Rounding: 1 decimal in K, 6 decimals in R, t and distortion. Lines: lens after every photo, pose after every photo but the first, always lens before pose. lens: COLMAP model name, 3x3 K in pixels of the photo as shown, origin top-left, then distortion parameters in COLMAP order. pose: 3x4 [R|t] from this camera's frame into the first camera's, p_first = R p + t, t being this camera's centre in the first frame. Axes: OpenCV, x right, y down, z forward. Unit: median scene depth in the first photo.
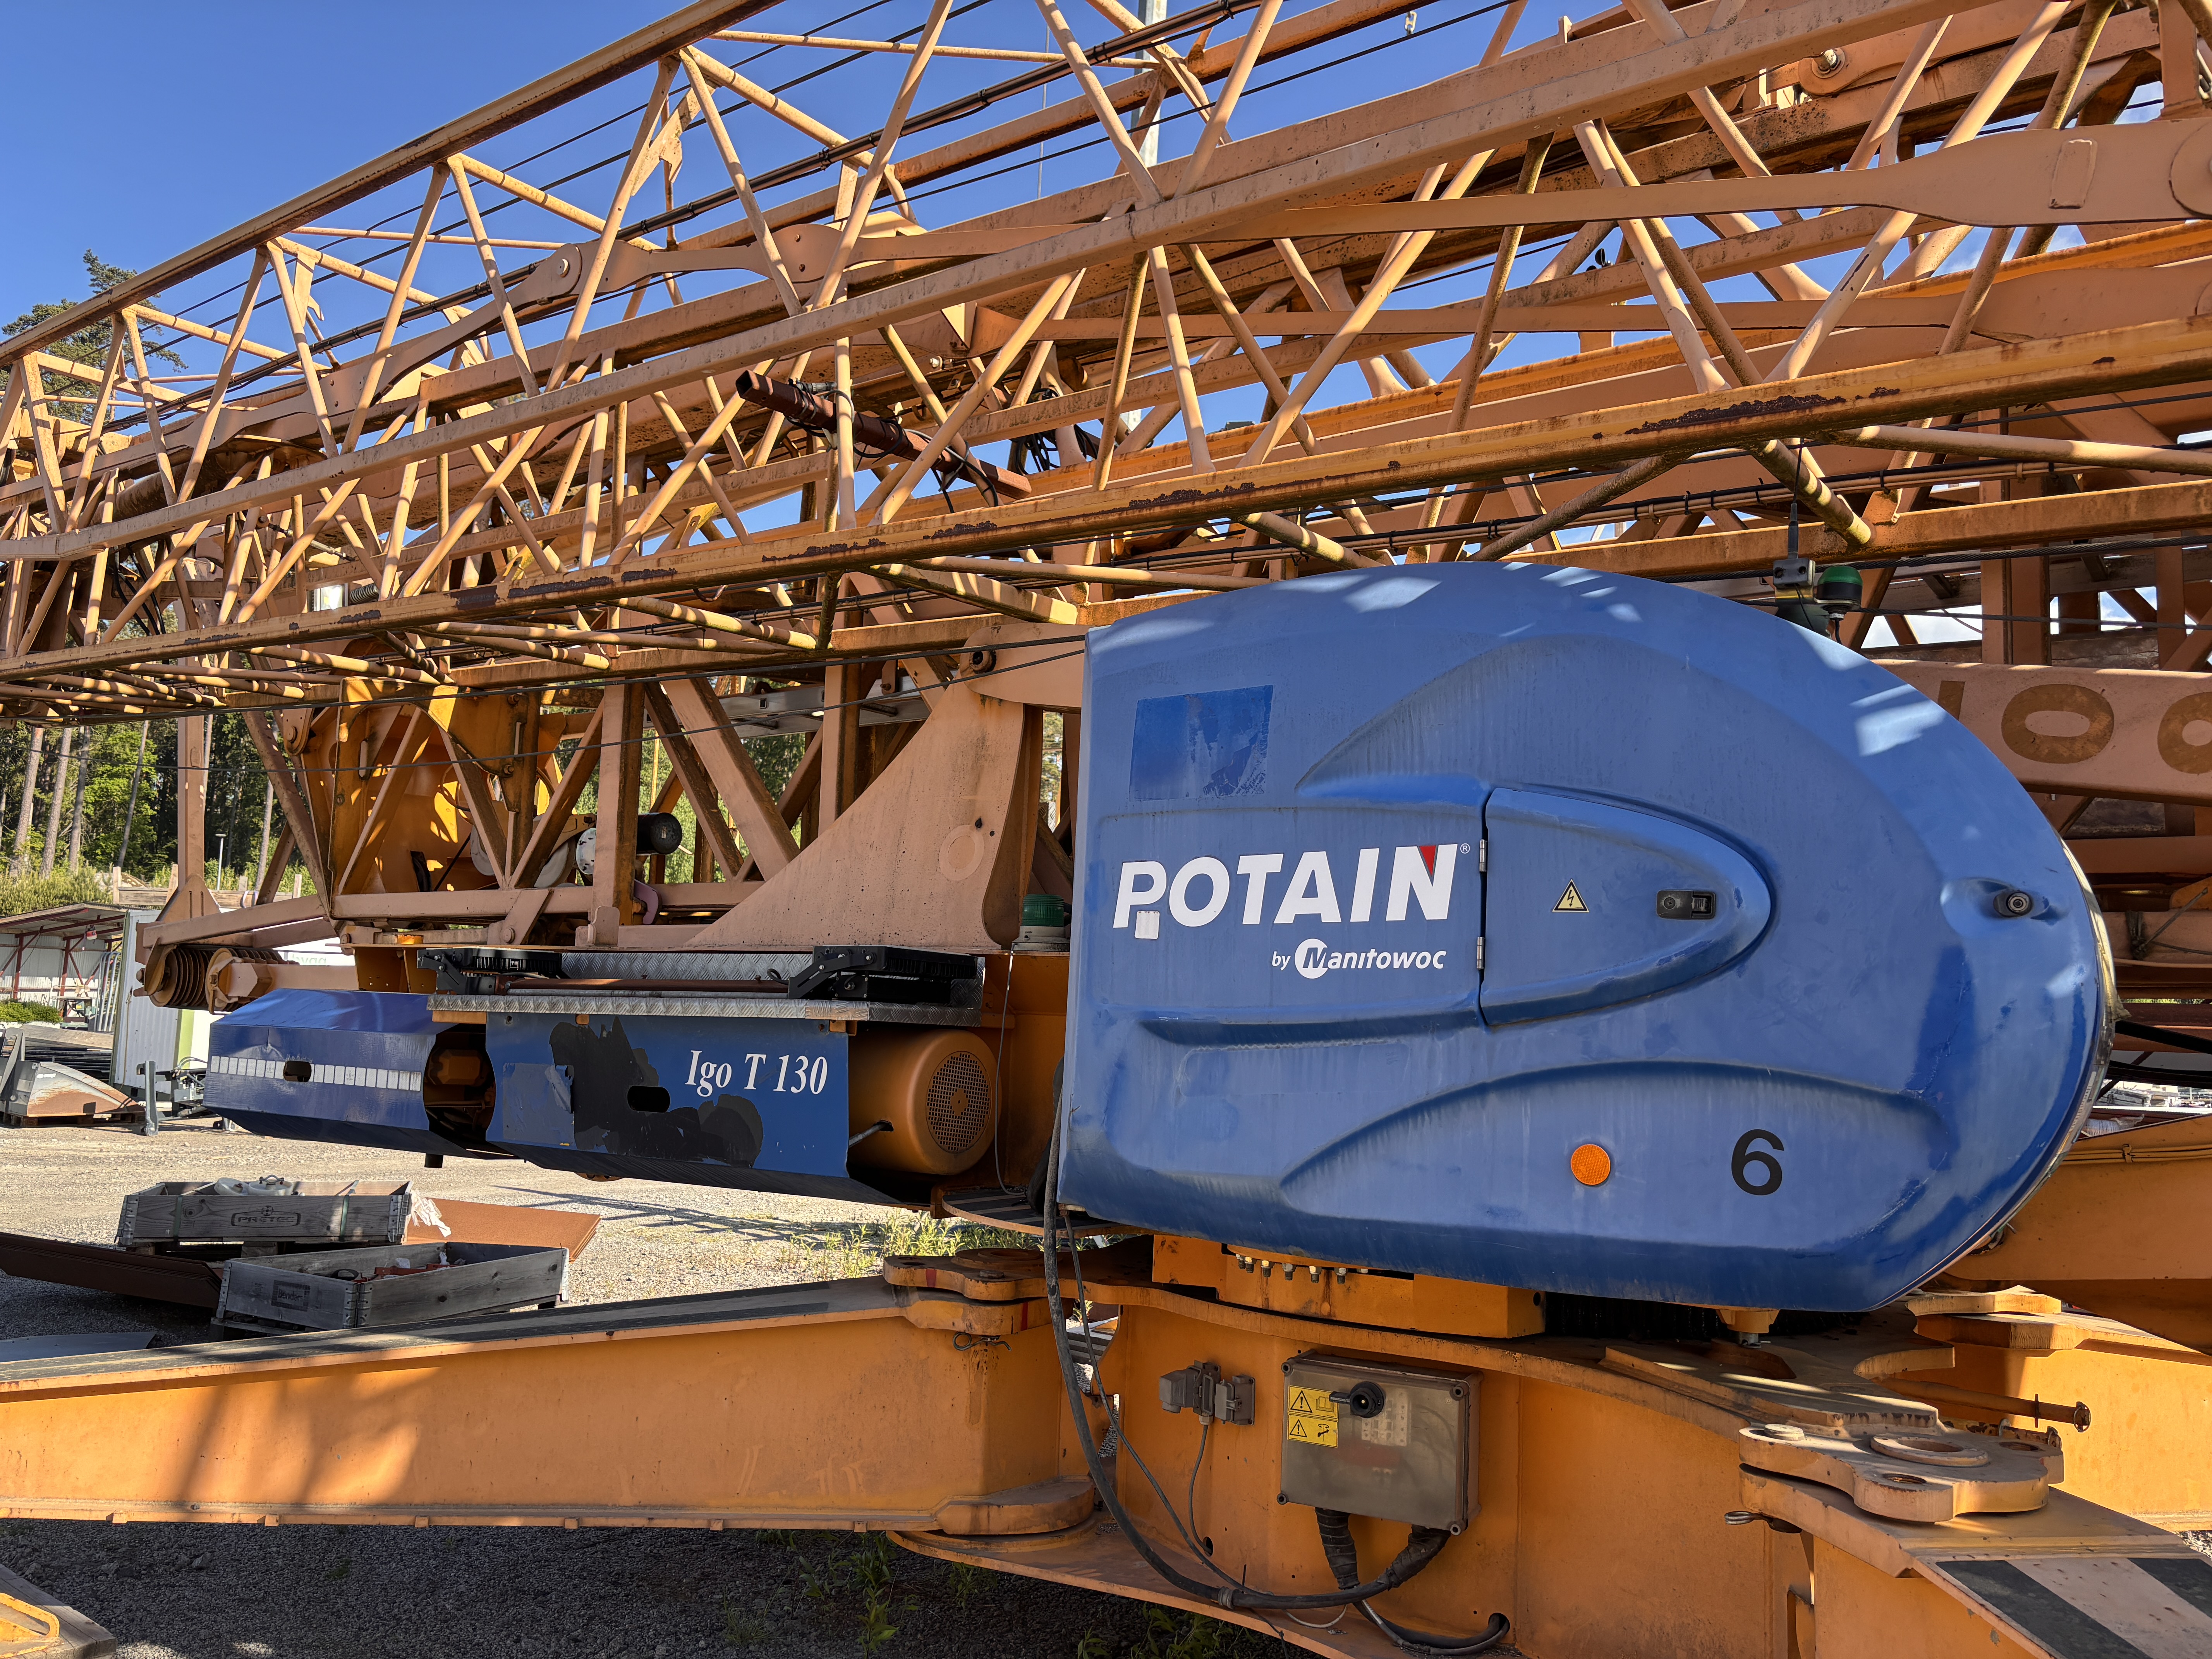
lens RADIAL K [[1700.8, 0, 1096.9], [0, 1700.8, 826.7], [0, 0, 1]] dist [0.045732, -0.046312]
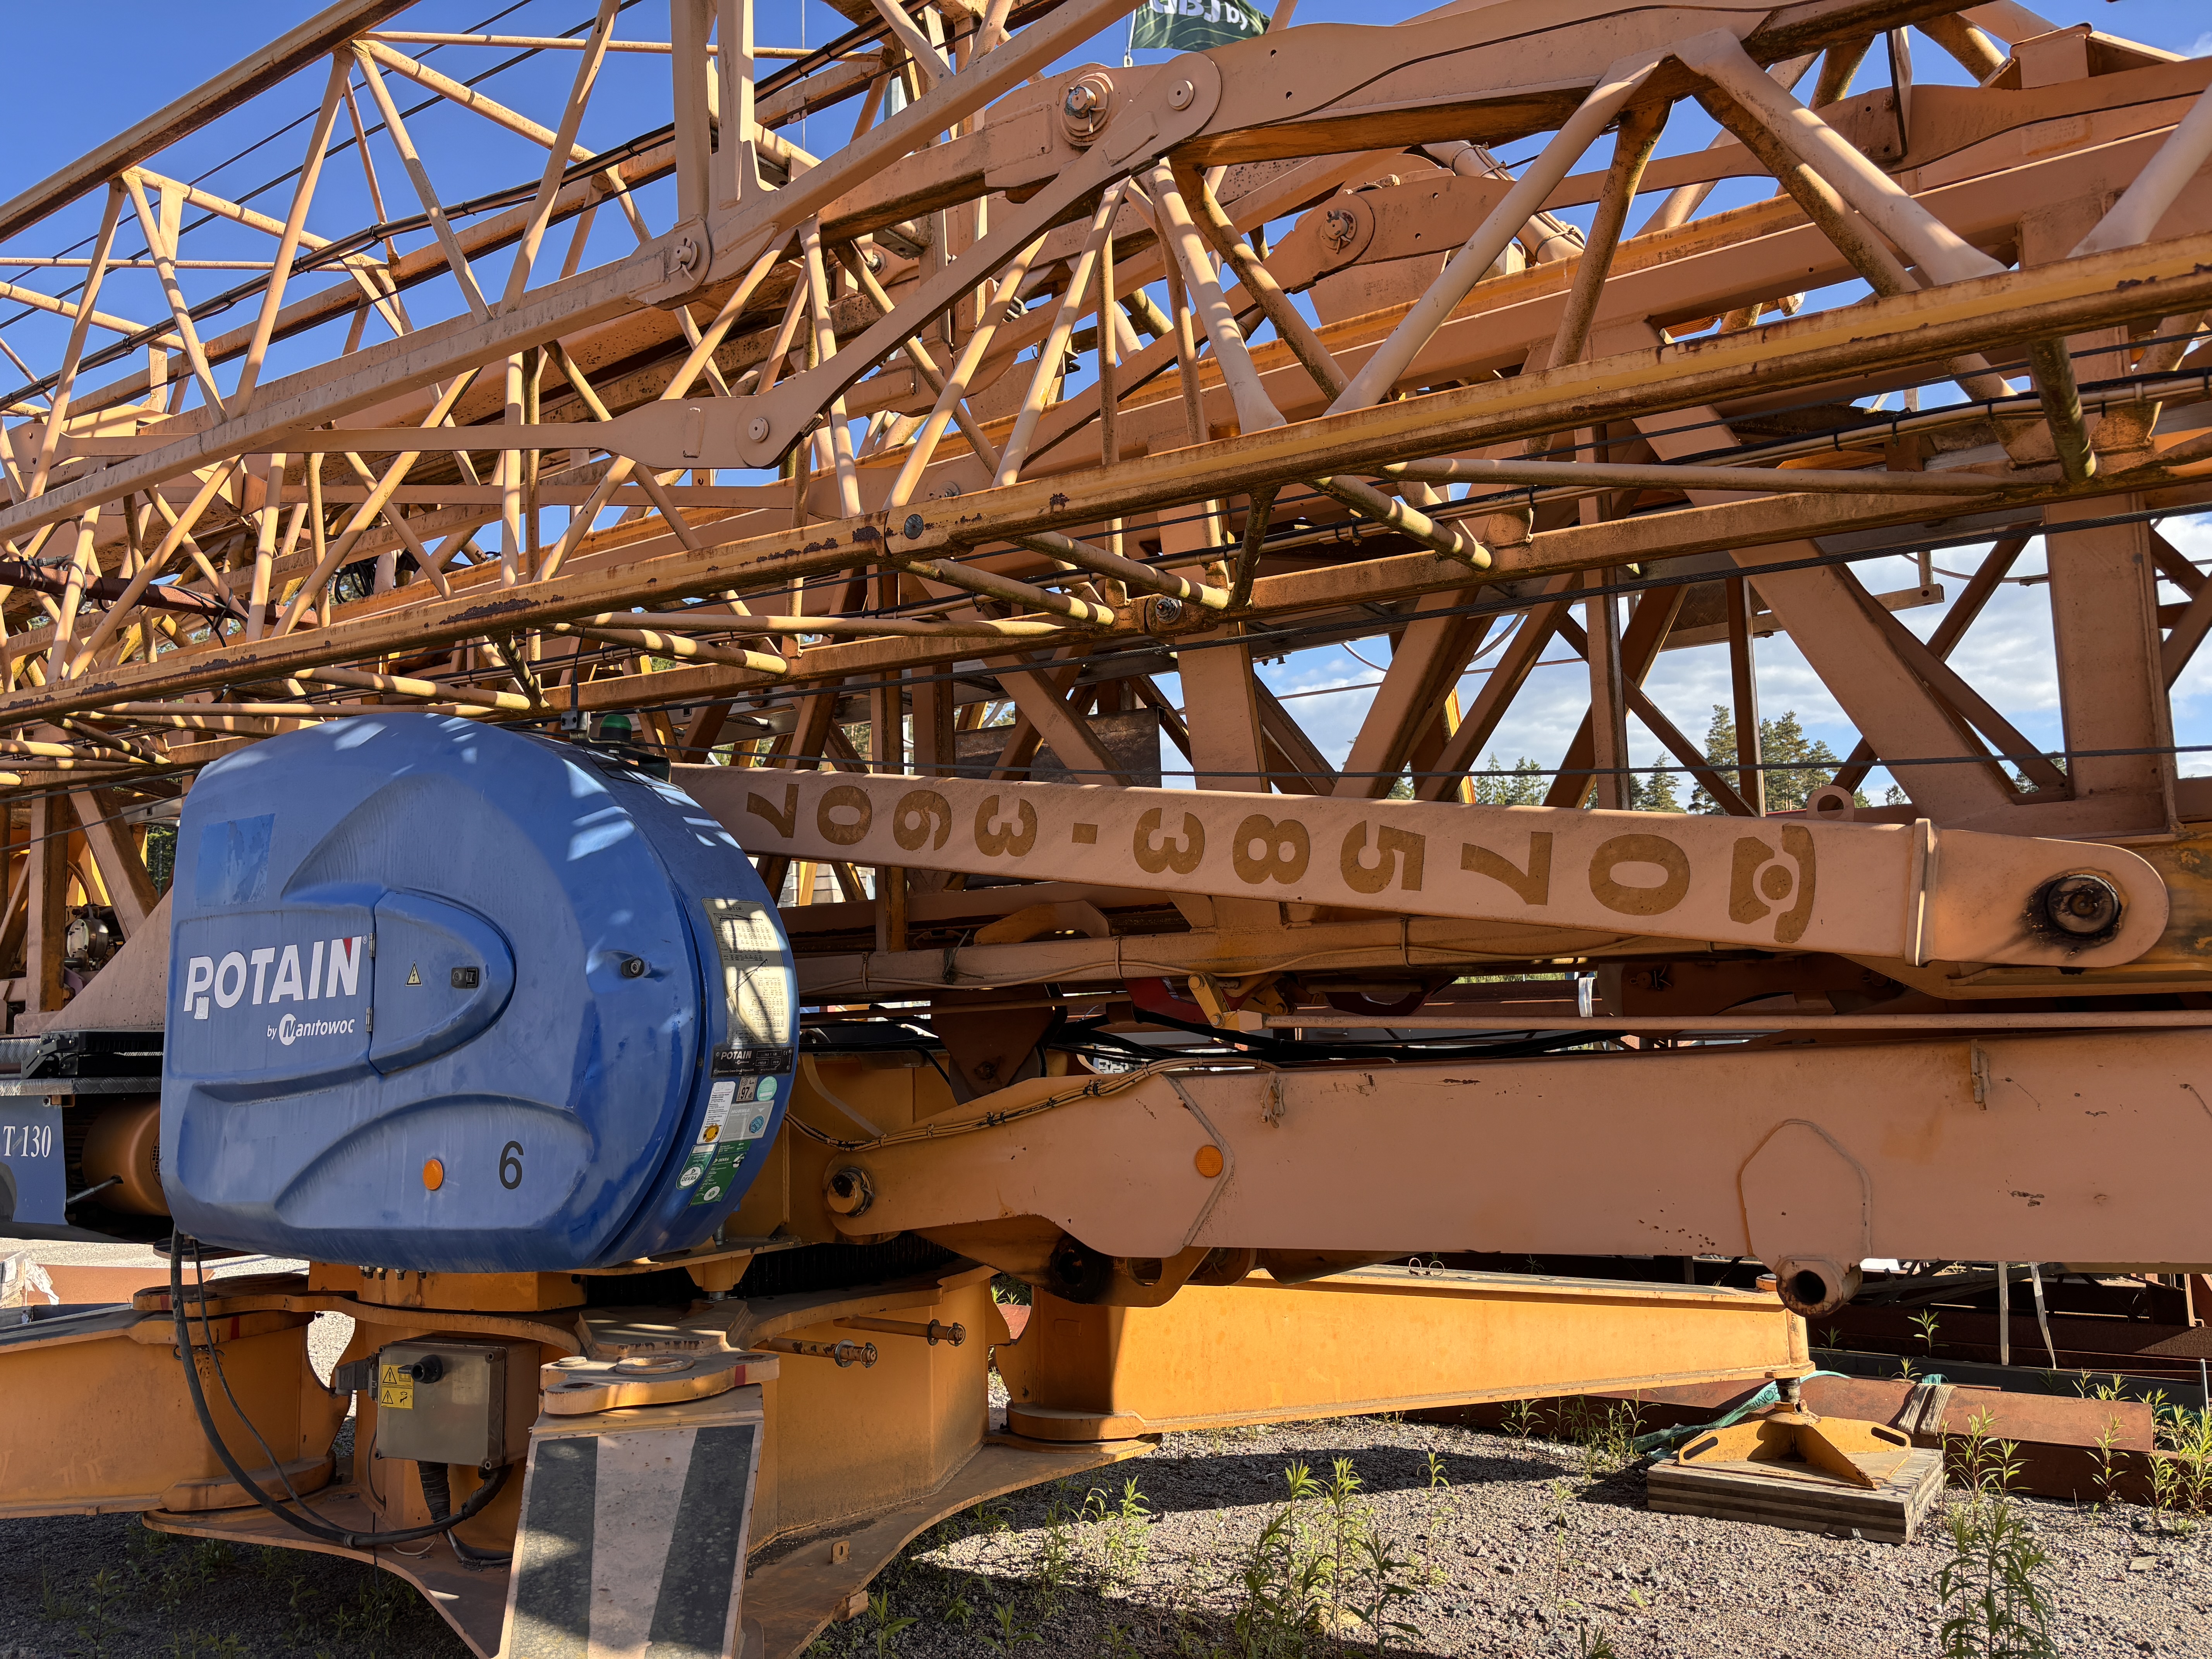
lens RADIAL K [[1700.8, 0, 1101.8], [0, 1700.8, 835.5], [0, 0, 1]] dist [0.045732, -0.046312]
pose [[0.996355, -0.059561, 0.061062, 0.649077], [0.059727, 0.998214, -0.000885, -0.029677], [-0.060901, 0.004529, 0.998134, -0.318660]]
